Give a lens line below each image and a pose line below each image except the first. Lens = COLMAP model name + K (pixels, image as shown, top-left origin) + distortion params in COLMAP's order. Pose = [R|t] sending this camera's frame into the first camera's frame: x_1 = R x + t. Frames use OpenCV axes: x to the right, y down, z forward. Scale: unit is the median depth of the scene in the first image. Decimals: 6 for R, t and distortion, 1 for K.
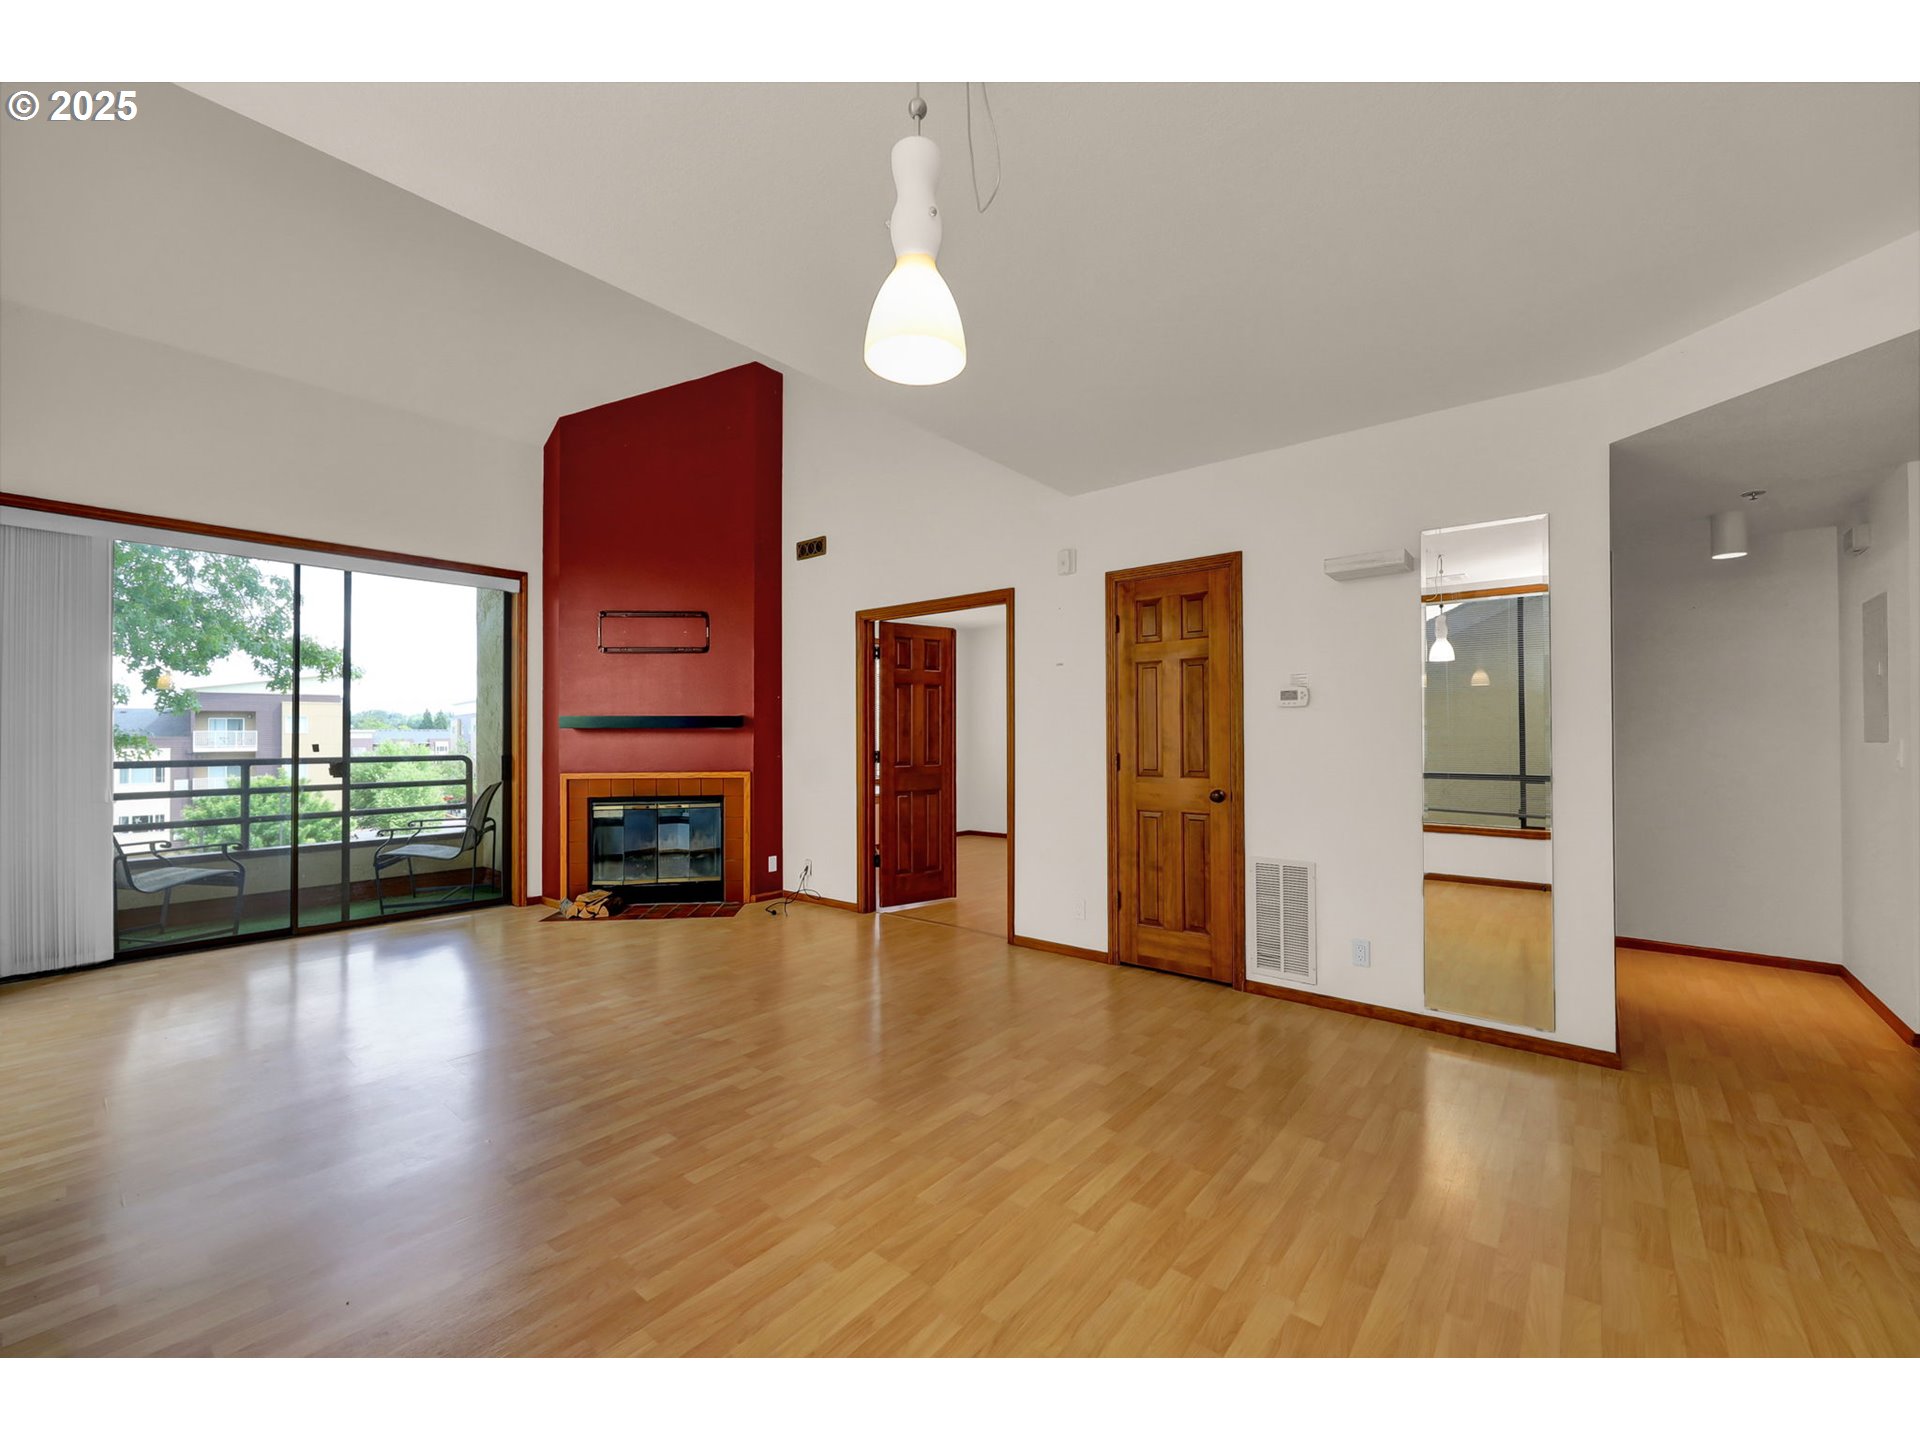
lens RADIAL K [[774.9, 0, 967.8], [0, 774.9, 723.7], [0, 0, 1]] dist [0.000874, 0.000727]
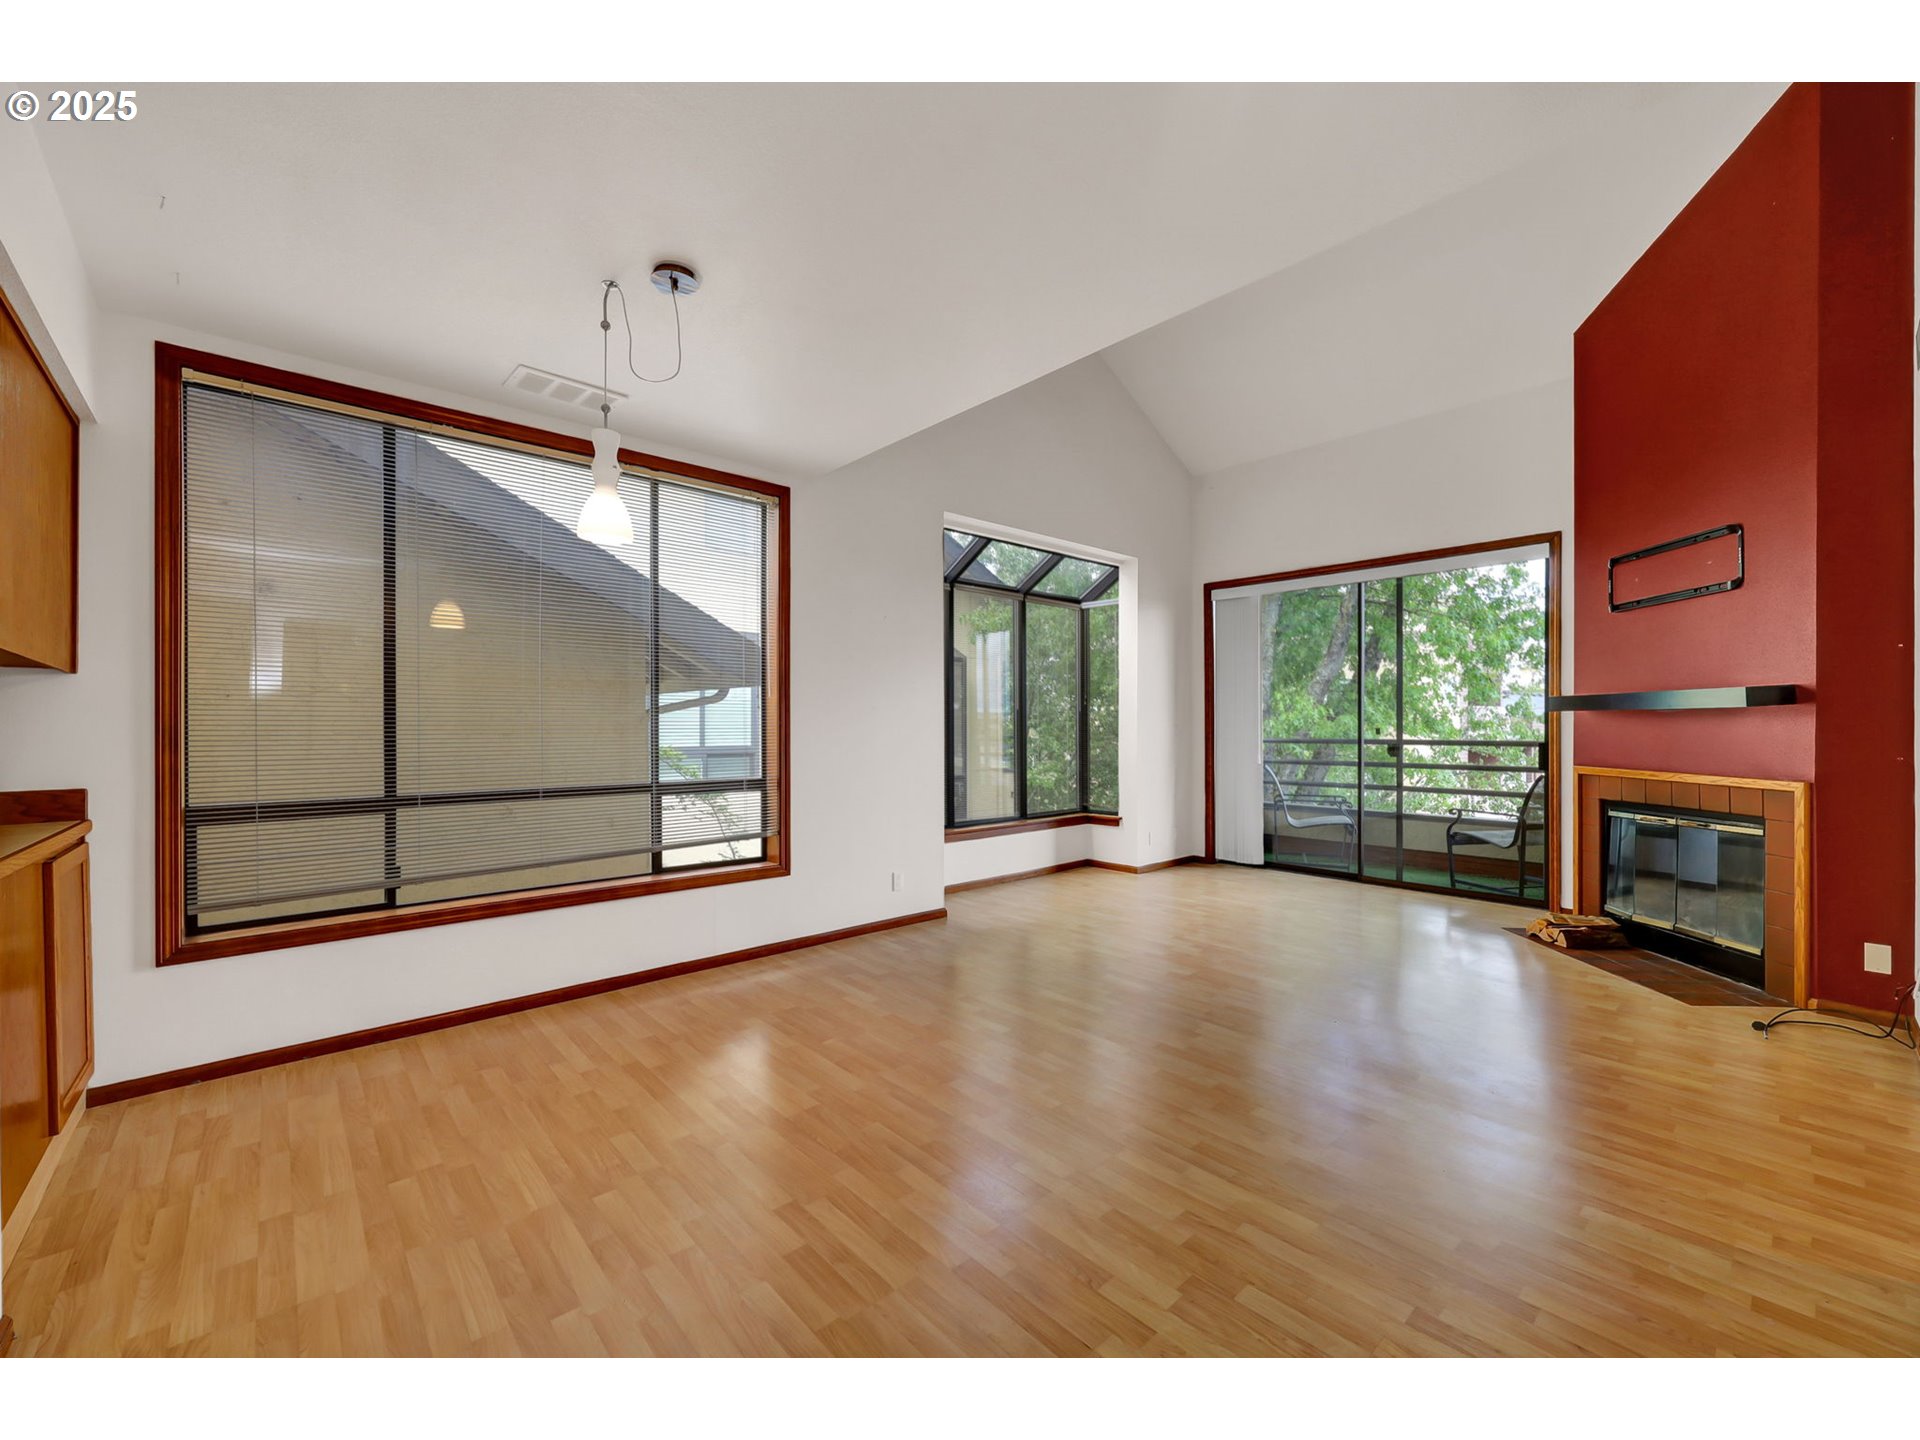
lens RADIAL K [[774.9, 0, 967.4], [0, 774.9, 725.7], [0, 0, 1]] dist [0.000874, 0.000727]
pose [[-0.141389, 0.005872, -0.989937, 0.425080], [0.018461, 0.999824, 0.003294, 0.007560], [0.989782, -0.017810, -0.141472, 0.527428]]
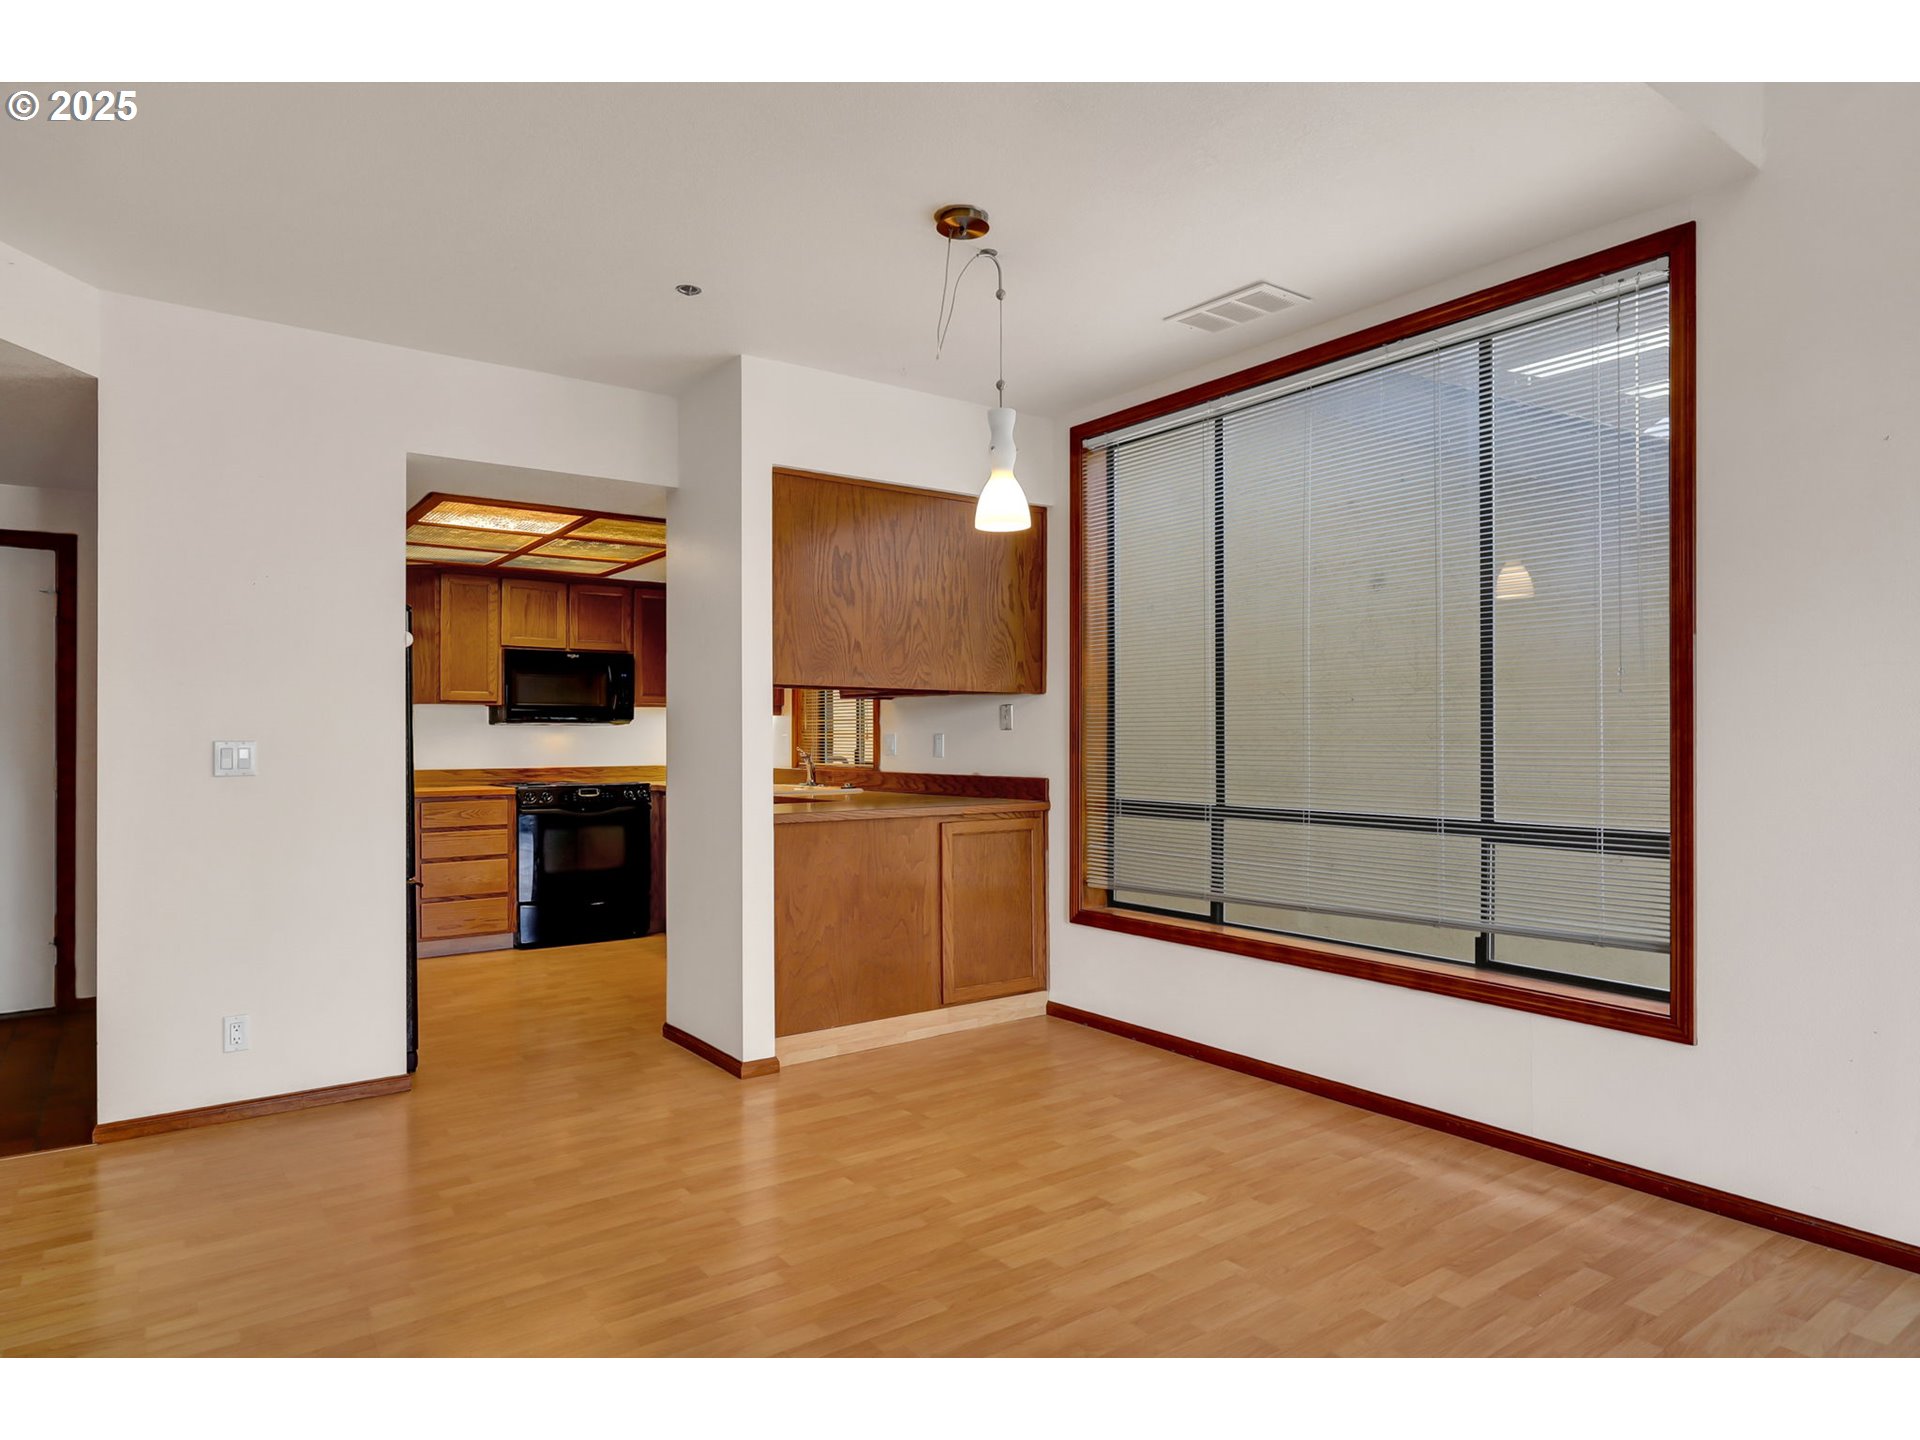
lens RADIAL K [[1126.3, 0, 976.6], [0, 1126.3, 730.1], [0, 0, 1]] dist [-0.015005, 0.003185]
pose [[-0.970728, 0.012788, 0.239842, -0.152326], [0.008361, 0.999776, -0.019466, 0.015699], [-0.240037, -0.016891, -0.970617, 0.854996]]
